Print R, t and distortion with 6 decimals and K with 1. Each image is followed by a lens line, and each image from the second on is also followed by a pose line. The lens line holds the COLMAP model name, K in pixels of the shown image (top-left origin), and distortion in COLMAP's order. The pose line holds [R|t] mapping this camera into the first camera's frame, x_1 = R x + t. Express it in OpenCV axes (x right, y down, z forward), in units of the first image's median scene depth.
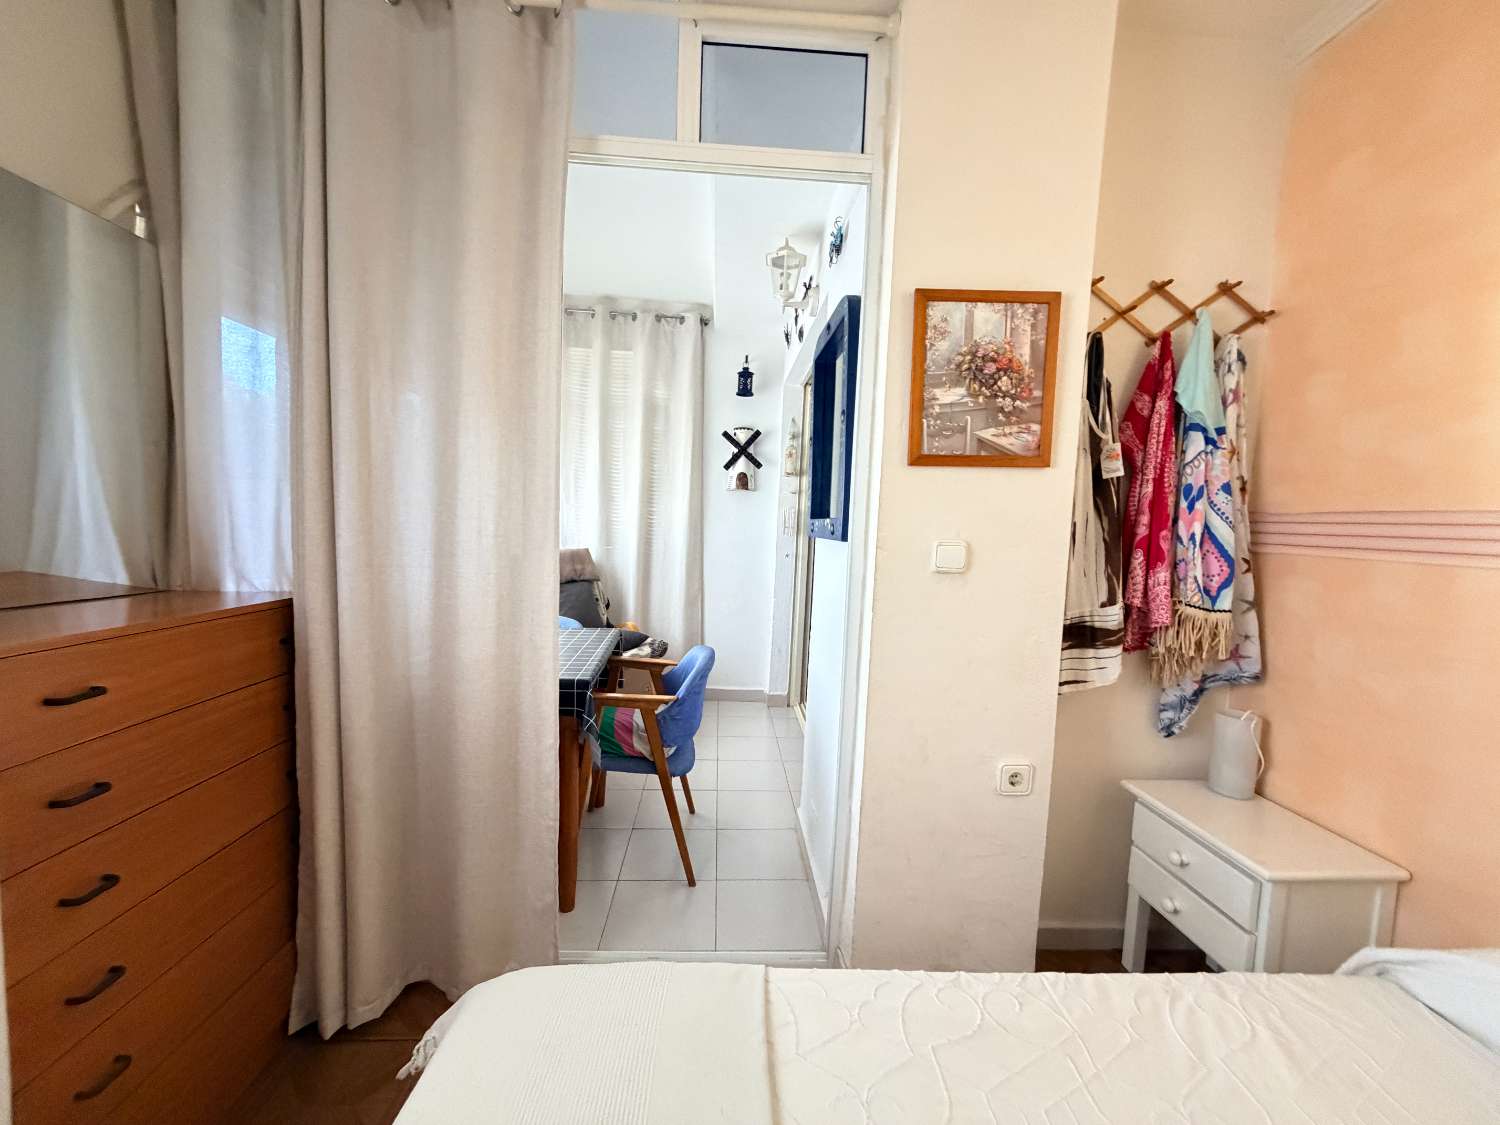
lens RADIAL K [[593.7, 0, 750.7], [0, 593.7, 559.5], [0, 0, 1]] dist [0.003491, -0.000595]
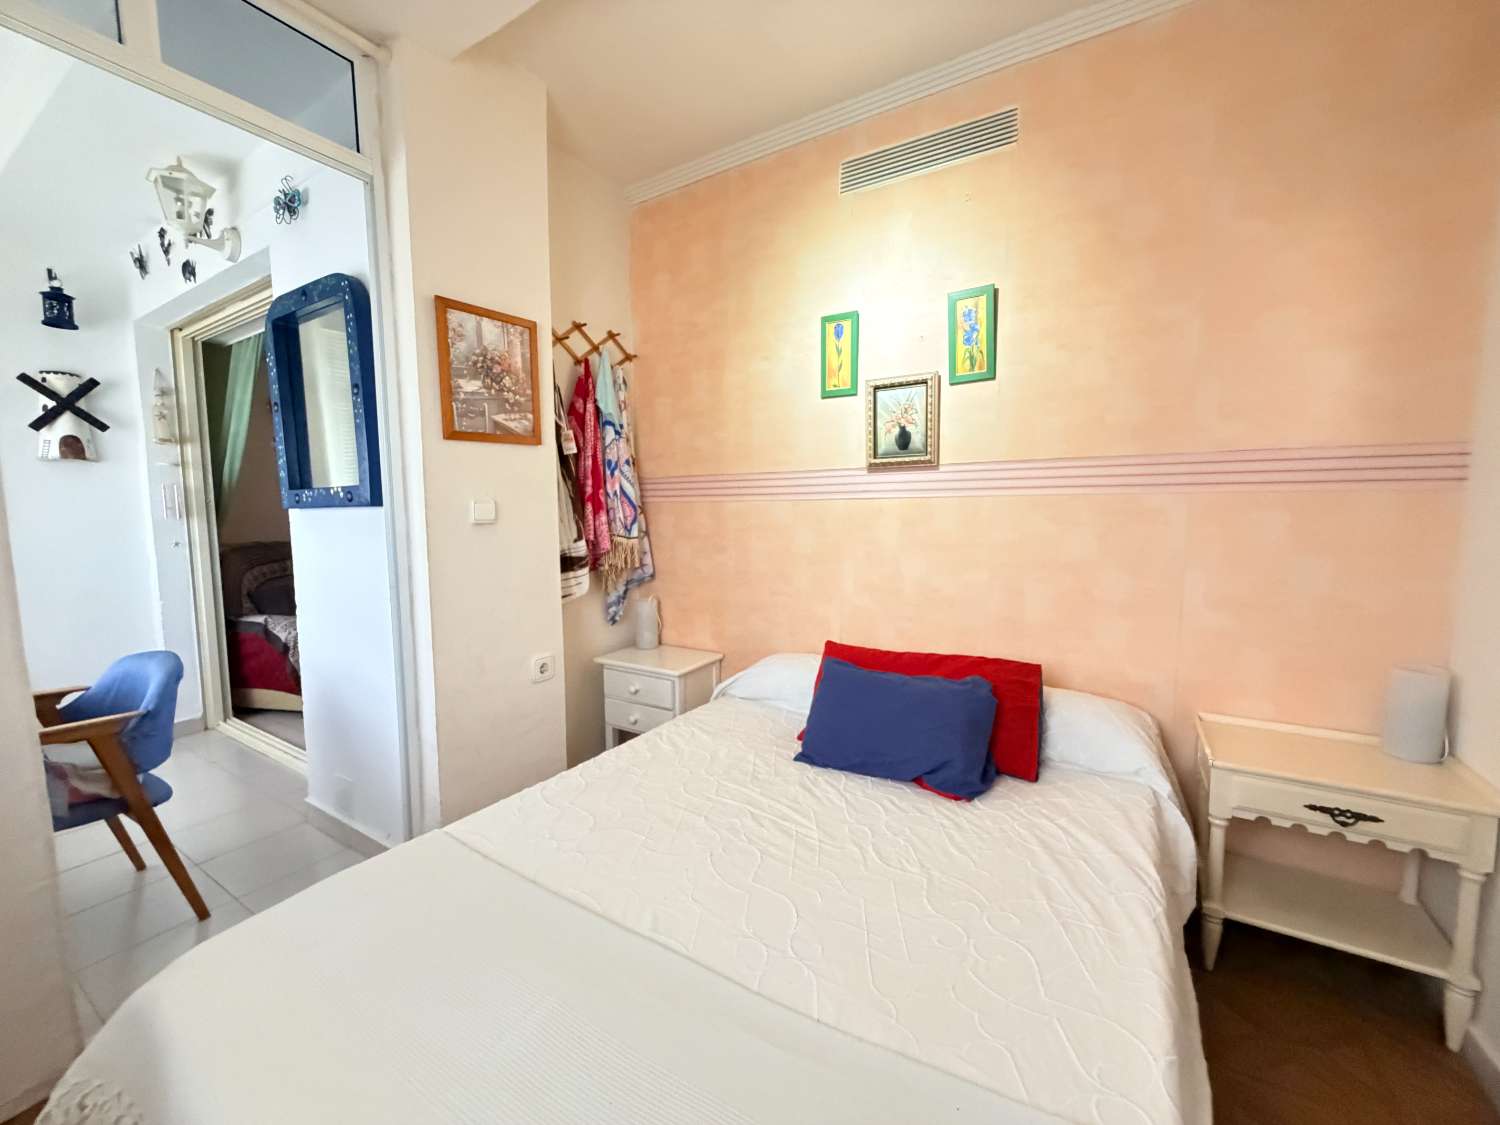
lens RADIAL K [[593.7, 0, 753.8], [0, 593.7, 558.1], [0, 0, 1]] dist [0.003491, -0.000595]
pose [[0.562239, -0.116965, 0.818662, -0.359002], [0.090033, 0.992720, 0.080001, 0.040110], [-0.822059, 0.028727, 0.568677, -0.194079]]
